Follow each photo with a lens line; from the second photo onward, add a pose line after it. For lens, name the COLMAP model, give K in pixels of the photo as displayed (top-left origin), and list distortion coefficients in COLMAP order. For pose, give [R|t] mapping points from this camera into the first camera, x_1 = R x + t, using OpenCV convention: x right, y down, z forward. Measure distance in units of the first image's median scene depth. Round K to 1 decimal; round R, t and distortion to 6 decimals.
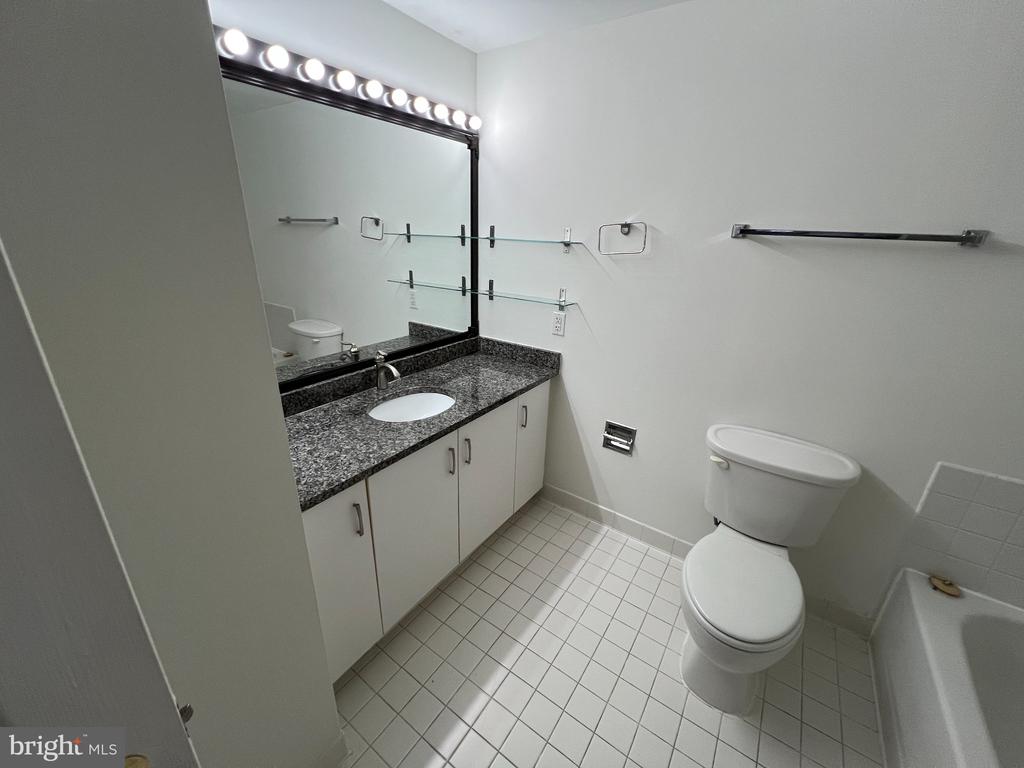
lens RADIAL K [[408.8, 0, 509.4], [0, 408.8, 379.3], [0, 0, 1]] dist [-0.003029, 0.000059]
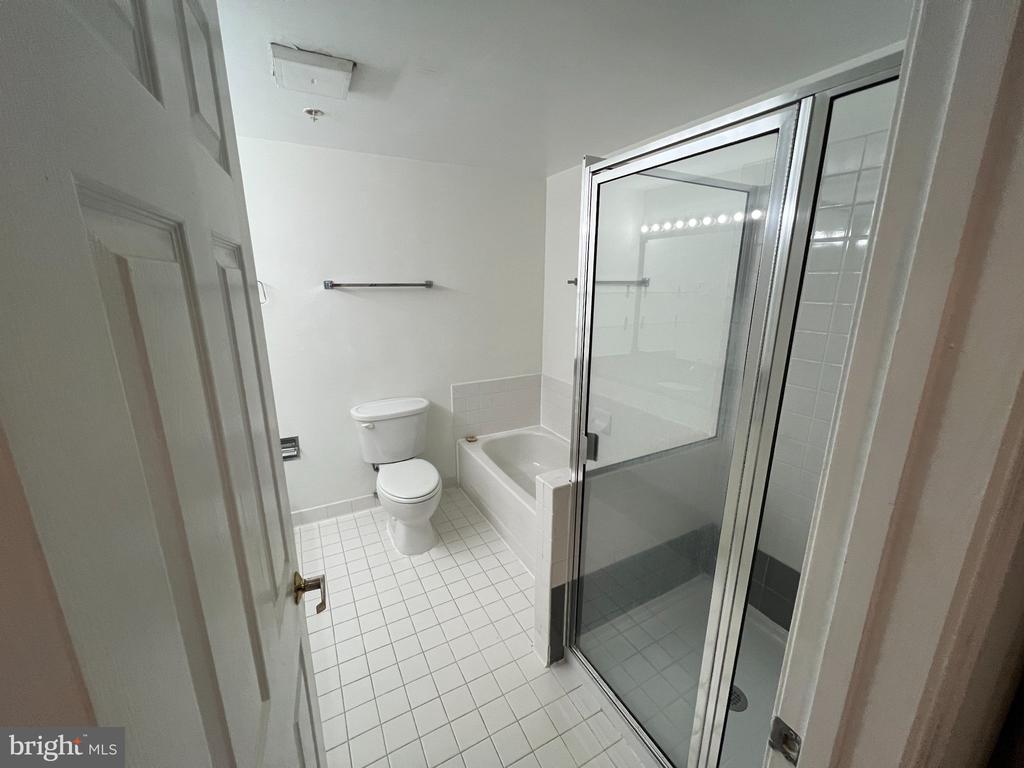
lens RADIAL K [[408.8, 0, 509.4], [0, 408.8, 379.3], [0, 0, 1]] dist [-0.003029, 0.000059]
pose [[0.451697, -0.244095, 0.858130, -0.589829], [0.324808, 0.940829, 0.096648, 0.062547], [-0.830945, 0.235072, 0.504254, -0.315685]]
